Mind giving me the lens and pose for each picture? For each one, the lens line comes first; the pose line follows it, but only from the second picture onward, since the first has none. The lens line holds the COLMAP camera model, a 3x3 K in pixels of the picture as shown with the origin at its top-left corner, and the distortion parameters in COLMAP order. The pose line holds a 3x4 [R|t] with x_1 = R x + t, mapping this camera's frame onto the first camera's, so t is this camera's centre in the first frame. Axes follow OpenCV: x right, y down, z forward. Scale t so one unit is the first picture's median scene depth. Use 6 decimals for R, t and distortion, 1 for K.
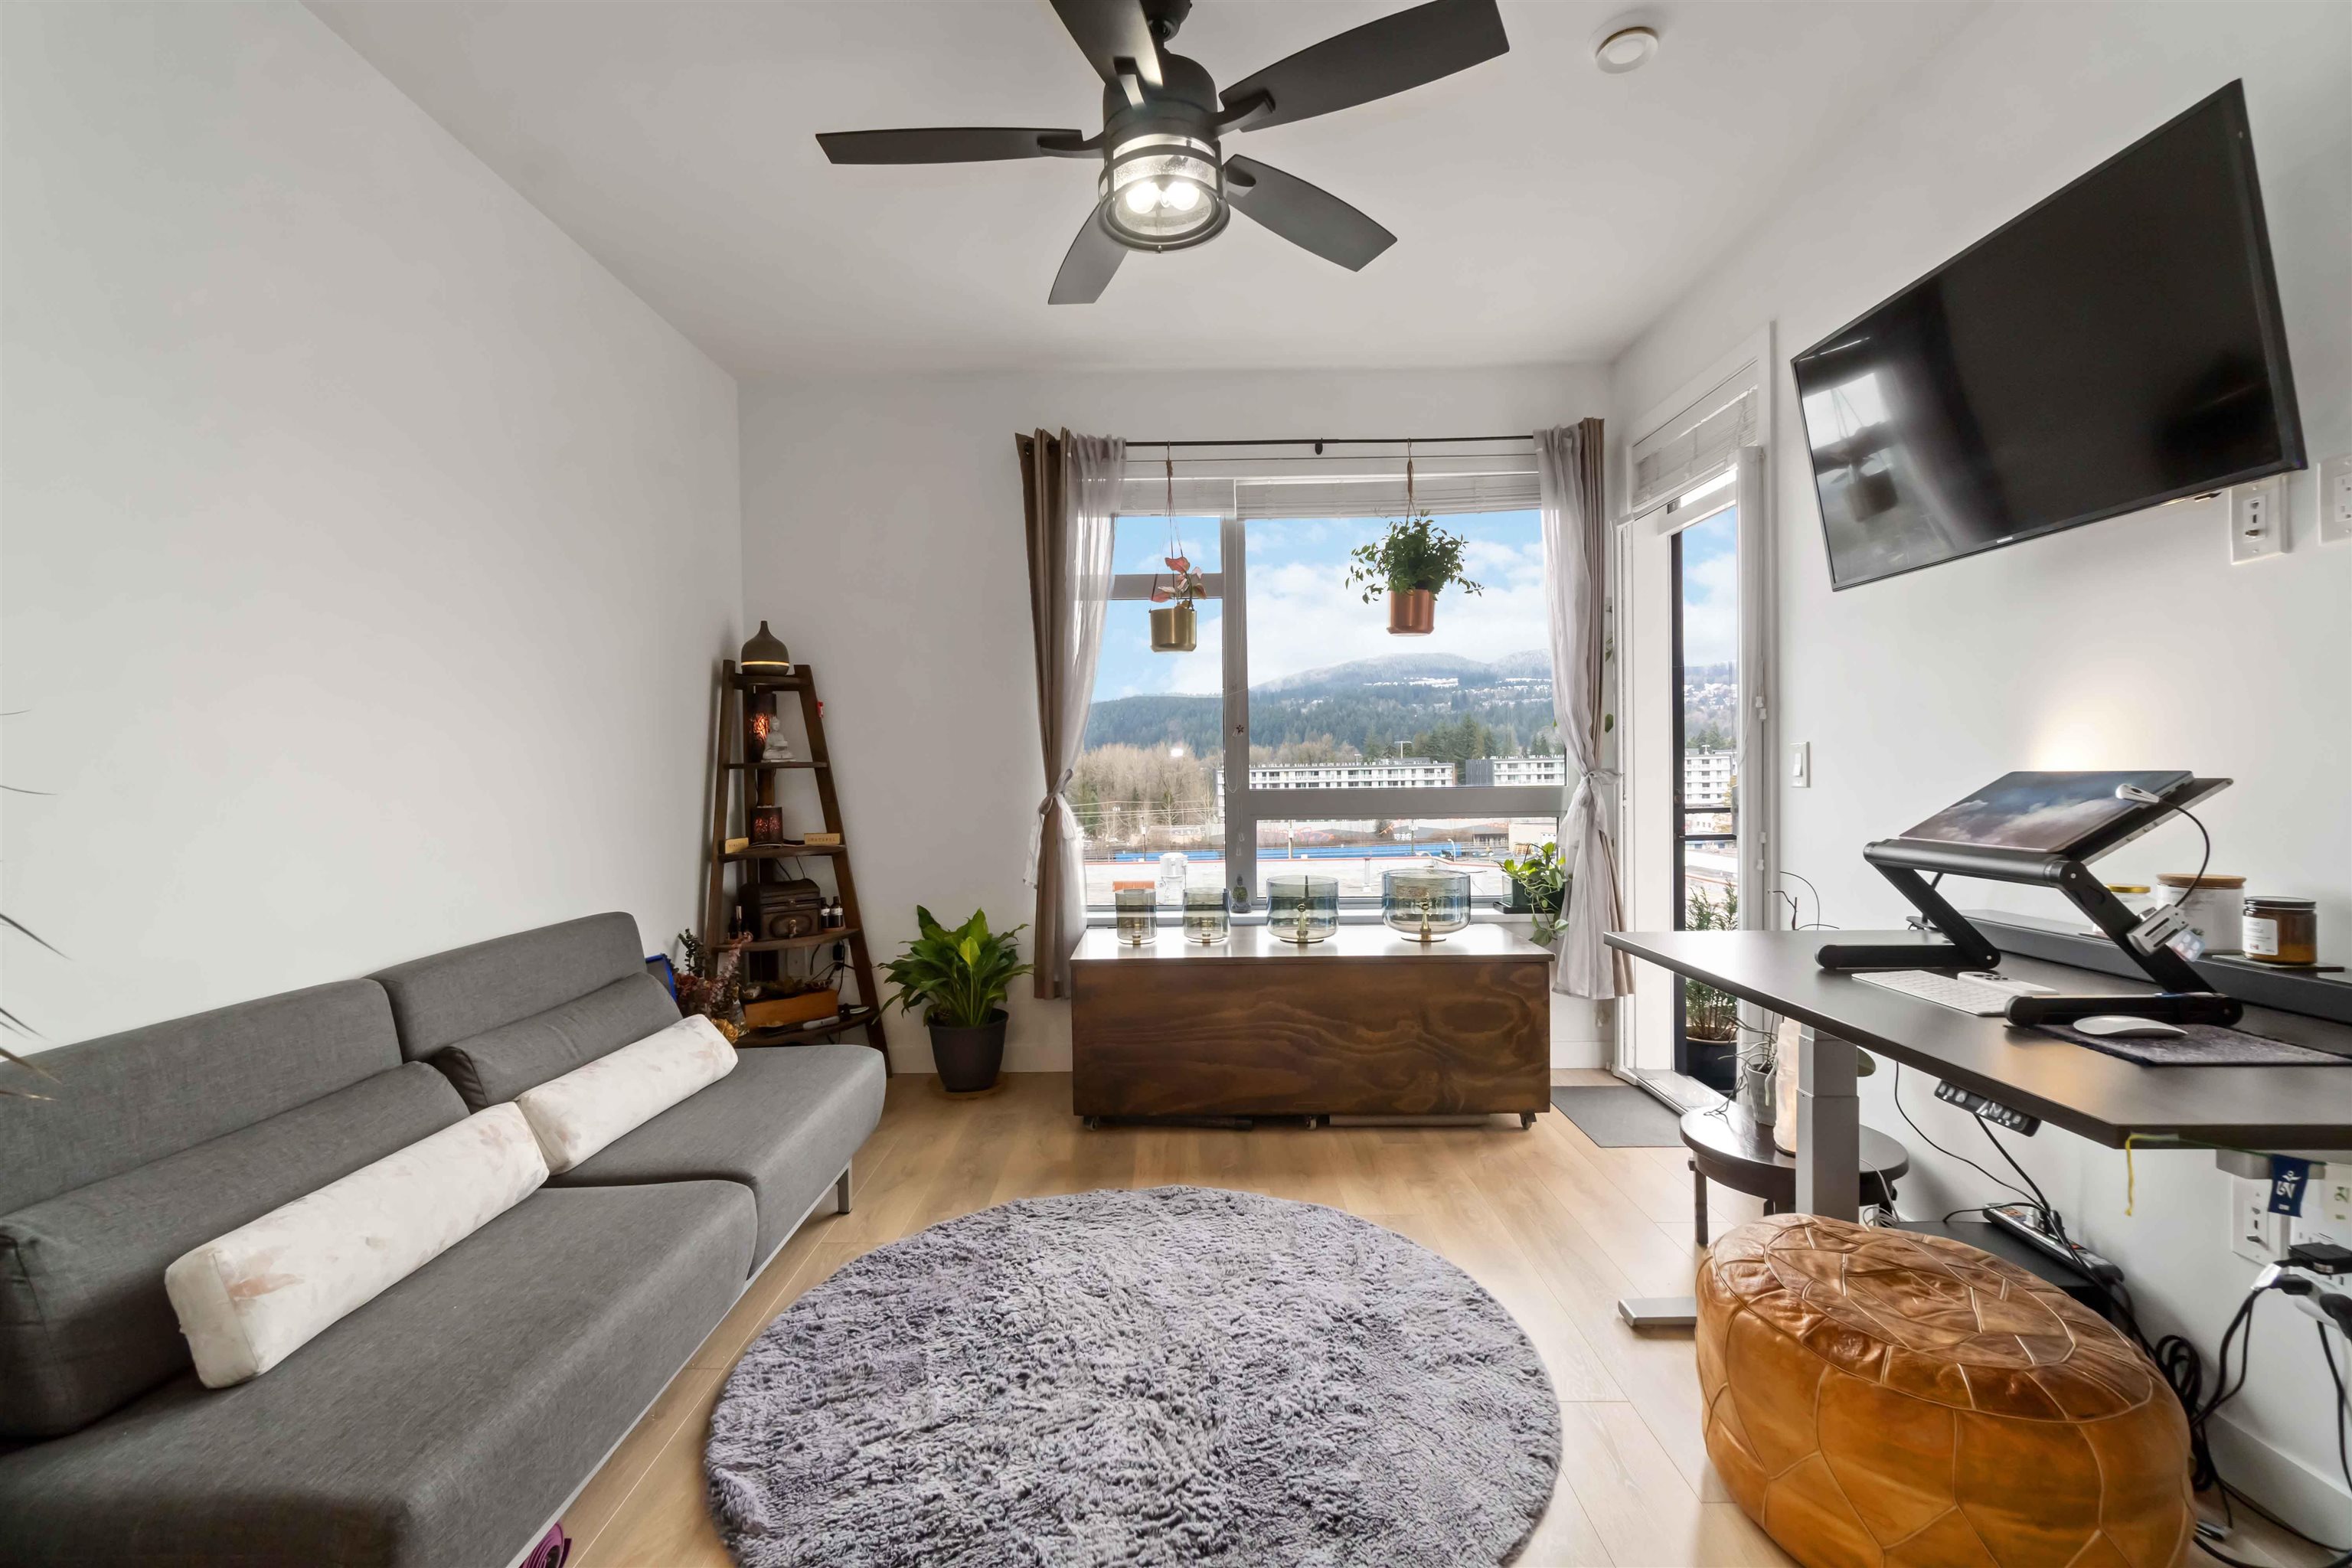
lens RADIAL K [[1018.2, 0, 1176.4], [0, 1018.2, 801.1], [0, 0, 1]] dist [-0.003143, 0.000212]
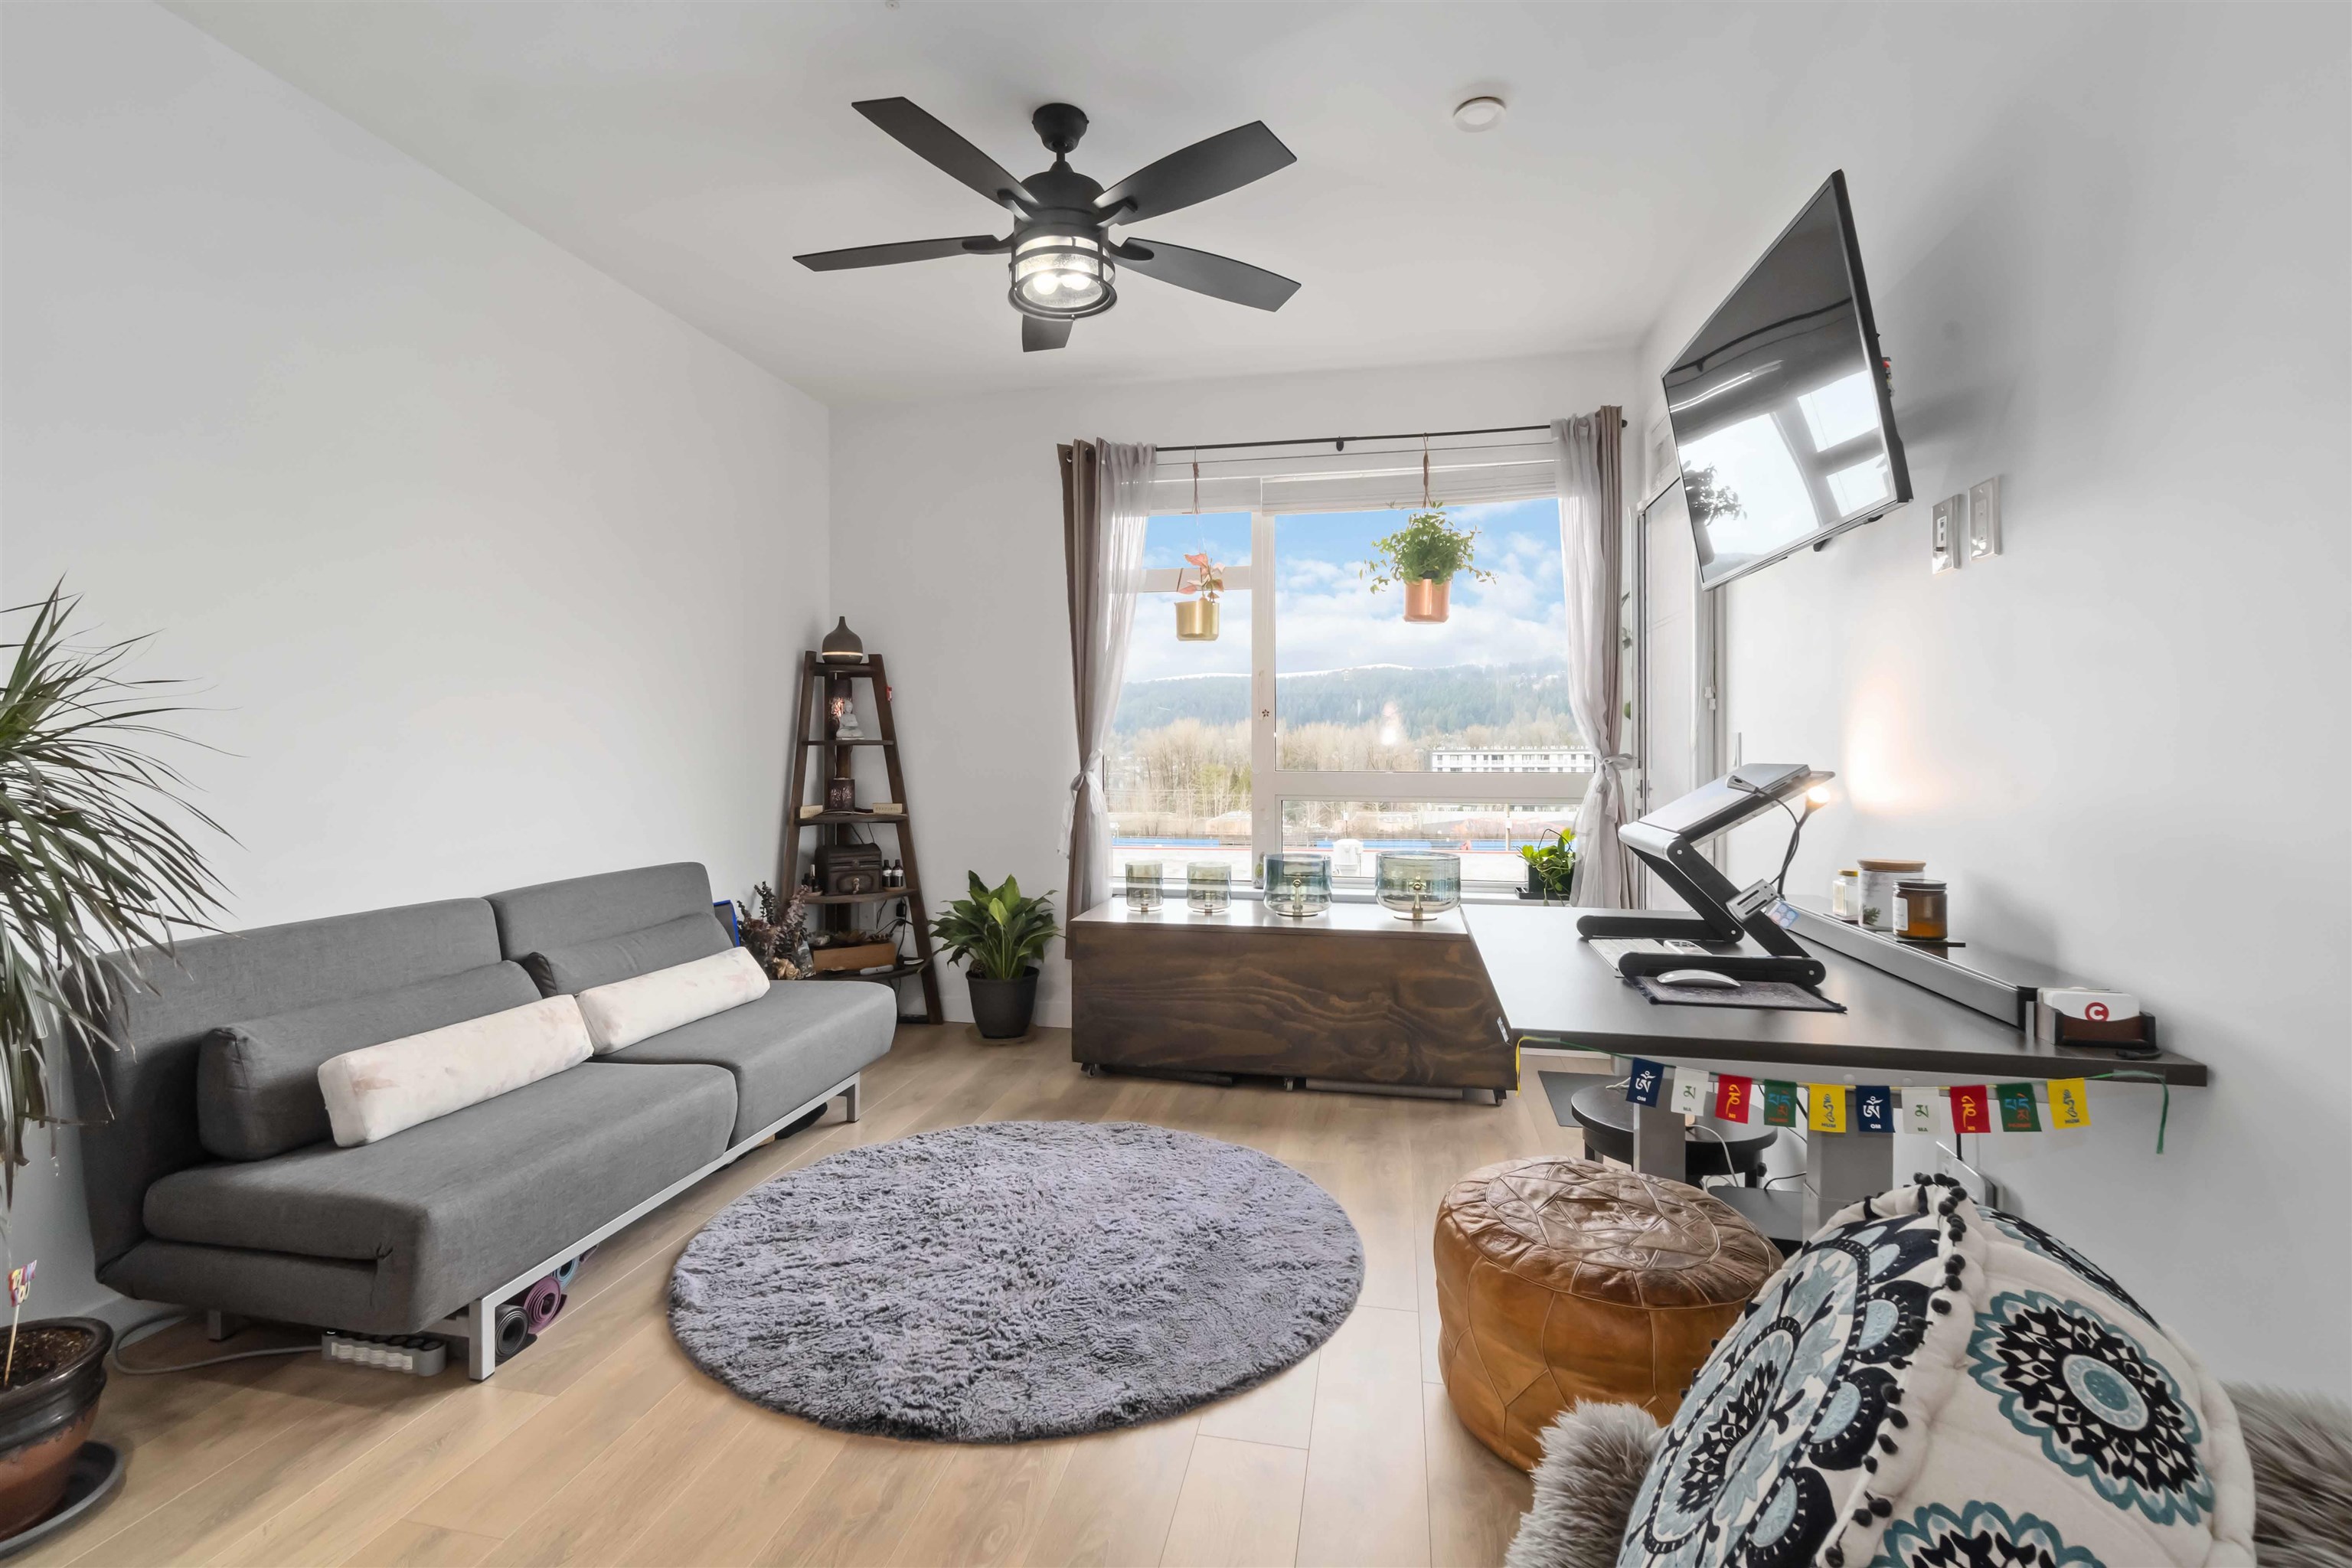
lens RADIAL K [[1092.6, 0, 1178.9], [0, 1092.6, 768.8], [0, 0, 1]] dist [-0.008760, 0.000483]
pose [[0.981778, 0.016370, -0.189324, 0.327097], [-0.018884, 0.999756, -0.011484, 0.001610], [0.189090, 0.014850, 0.981847, -0.209656]]
